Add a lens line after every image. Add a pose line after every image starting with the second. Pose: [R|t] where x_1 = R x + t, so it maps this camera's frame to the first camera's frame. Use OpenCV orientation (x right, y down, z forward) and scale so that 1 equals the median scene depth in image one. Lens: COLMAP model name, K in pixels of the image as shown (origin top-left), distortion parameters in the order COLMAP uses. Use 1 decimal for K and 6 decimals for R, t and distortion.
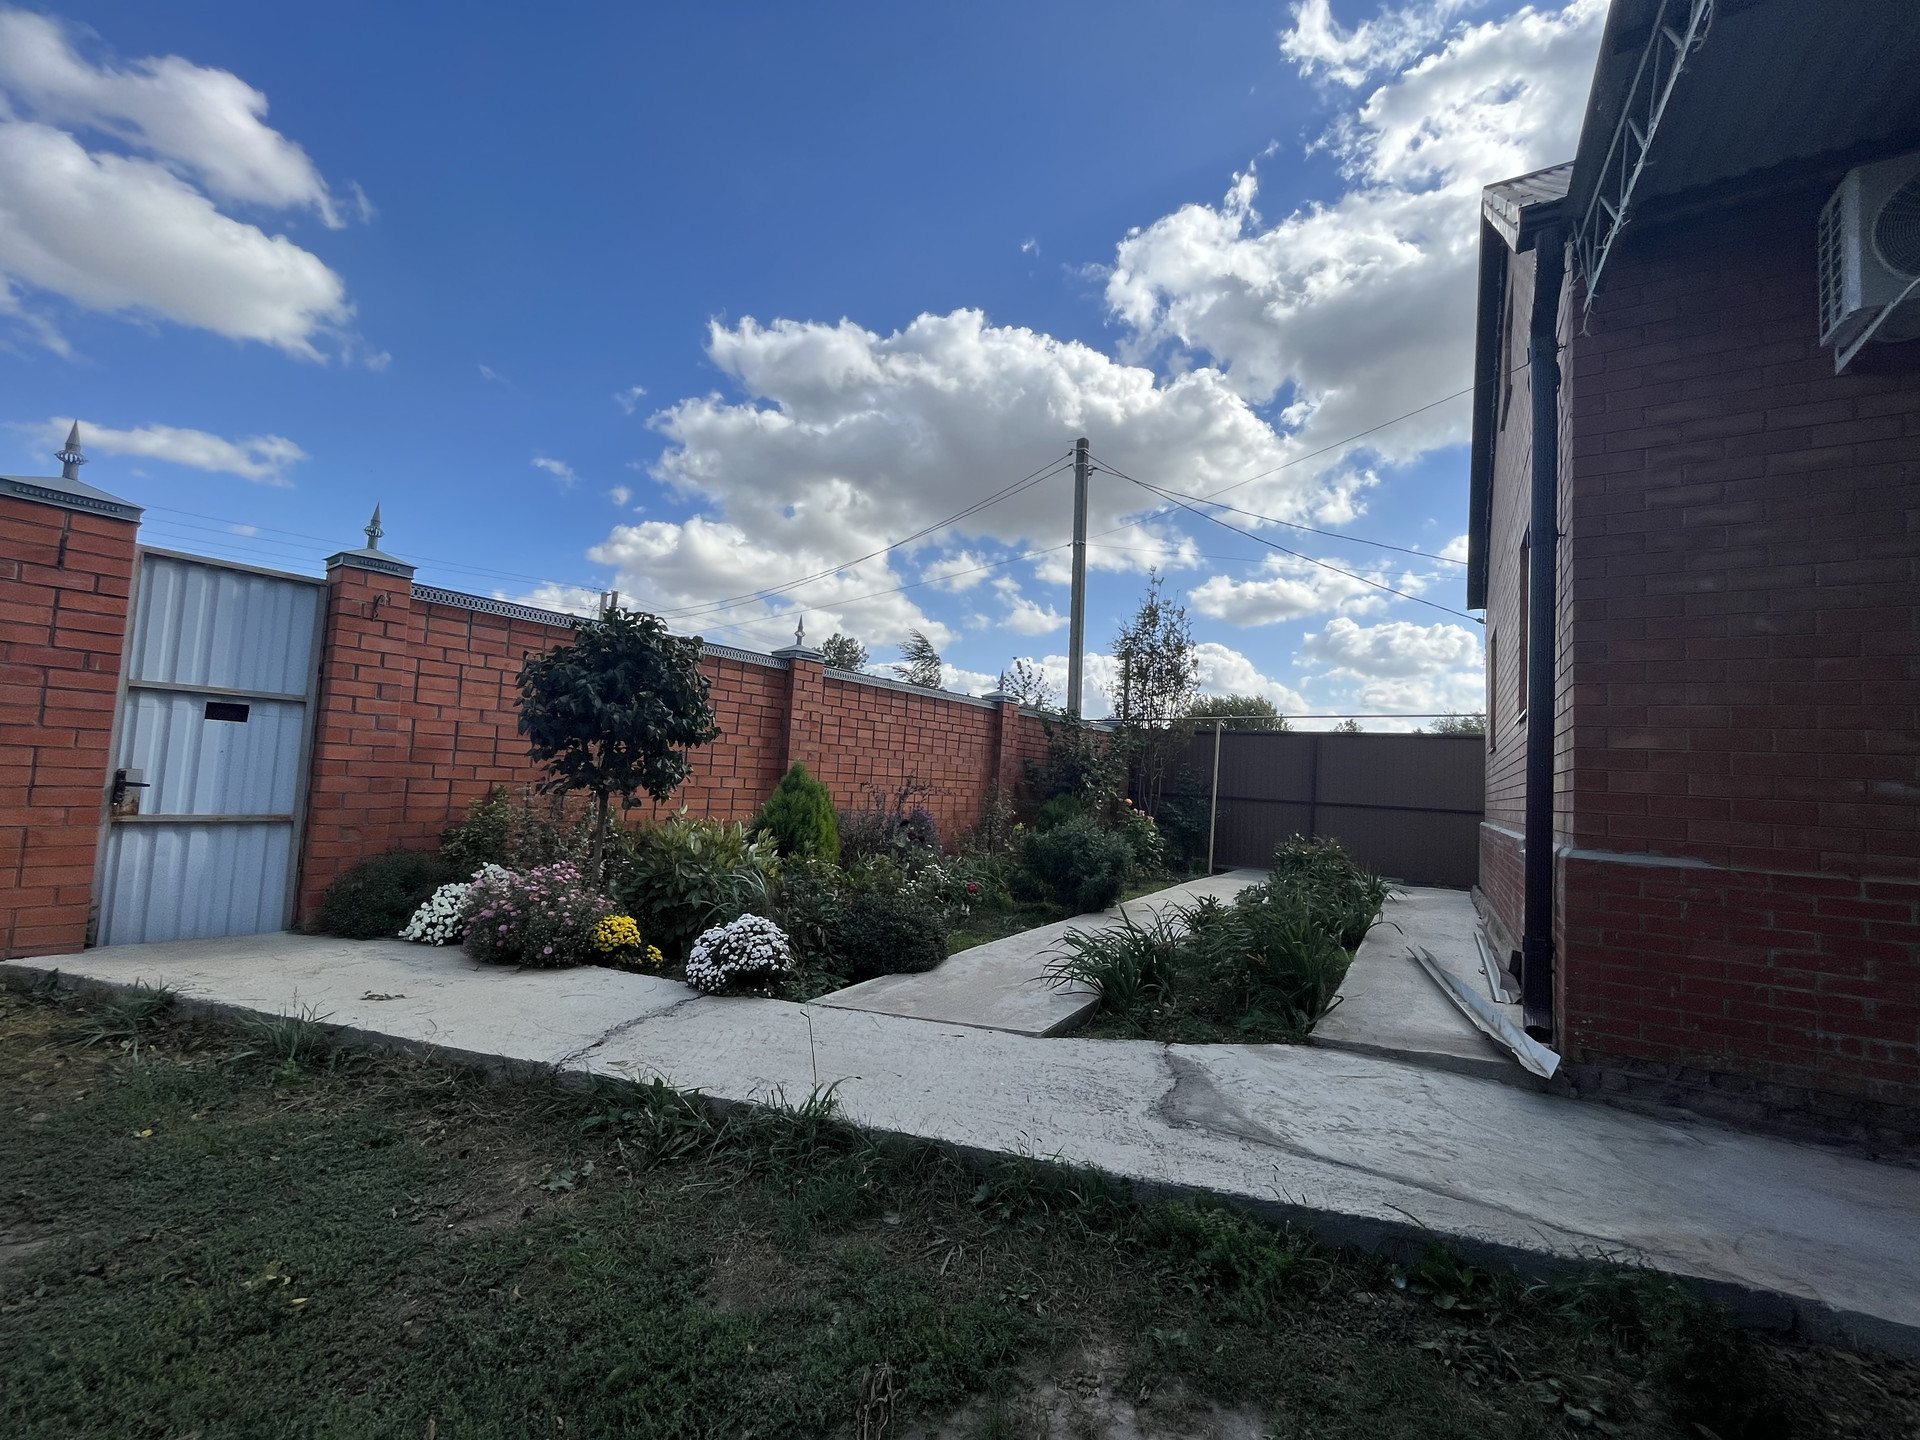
lens RADIAL K [[779.1, 0, 961.1], [0, 779.1, 728.9], [0, 0, 1]] dist [-0.002754, -0.000212]
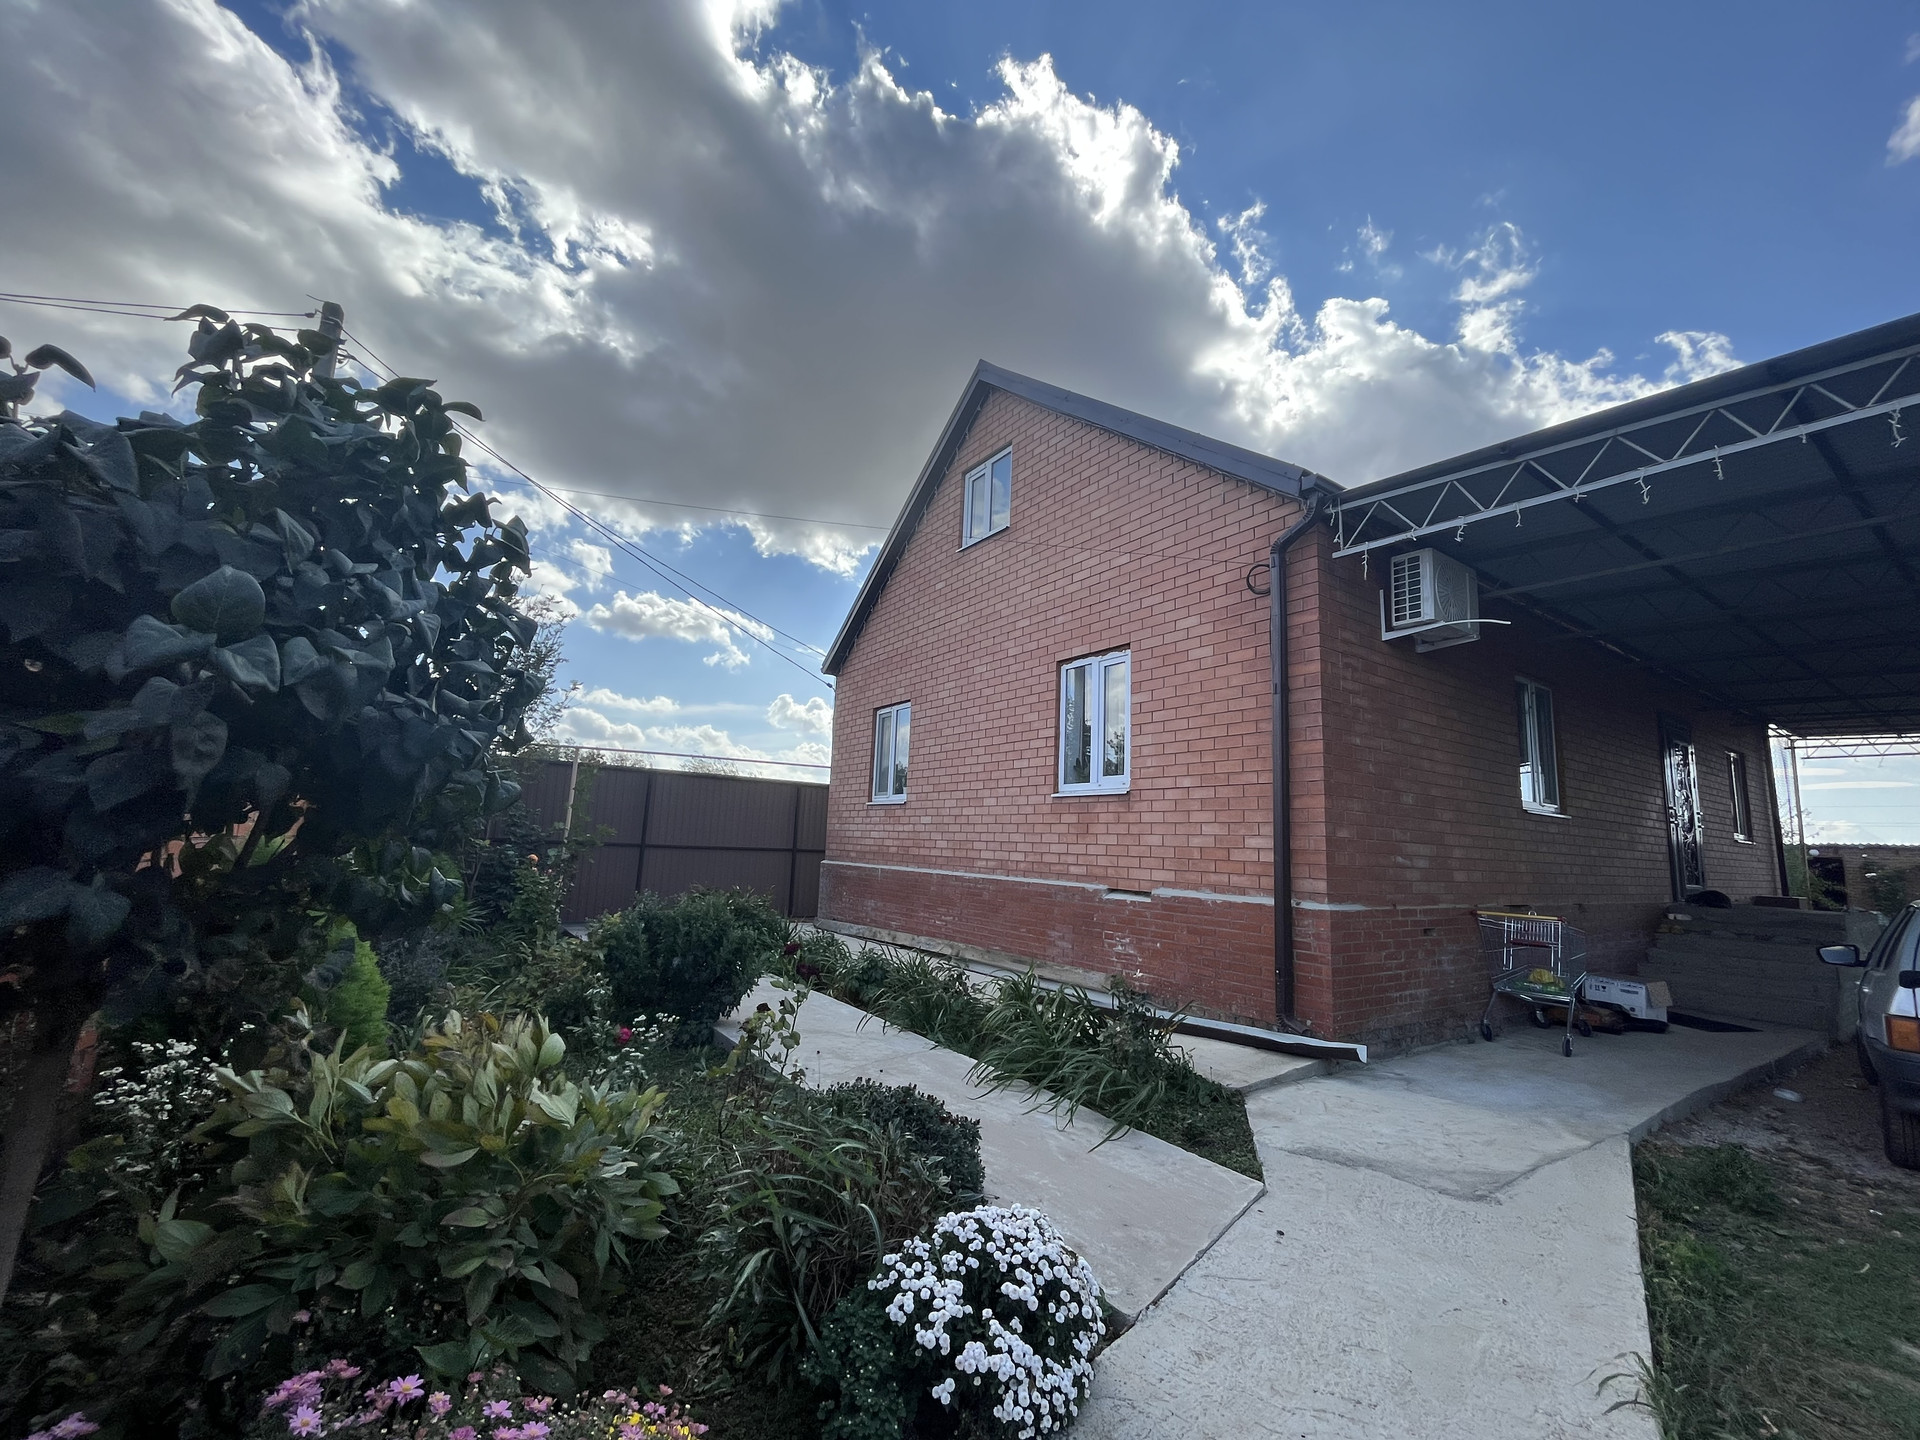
lens RADIAL K [[779.1, 0, 961.1], [0, 779.1, 728.9], [0, 0, 1]] dist [-0.002754, -0.000212]
pose [[0.404629, 0.099643, 0.909036, -0.847339], [-0.078083, 0.994180, -0.074220, -0.012785], [-0.911141, -0.040948, 0.410055, 0.973468]]
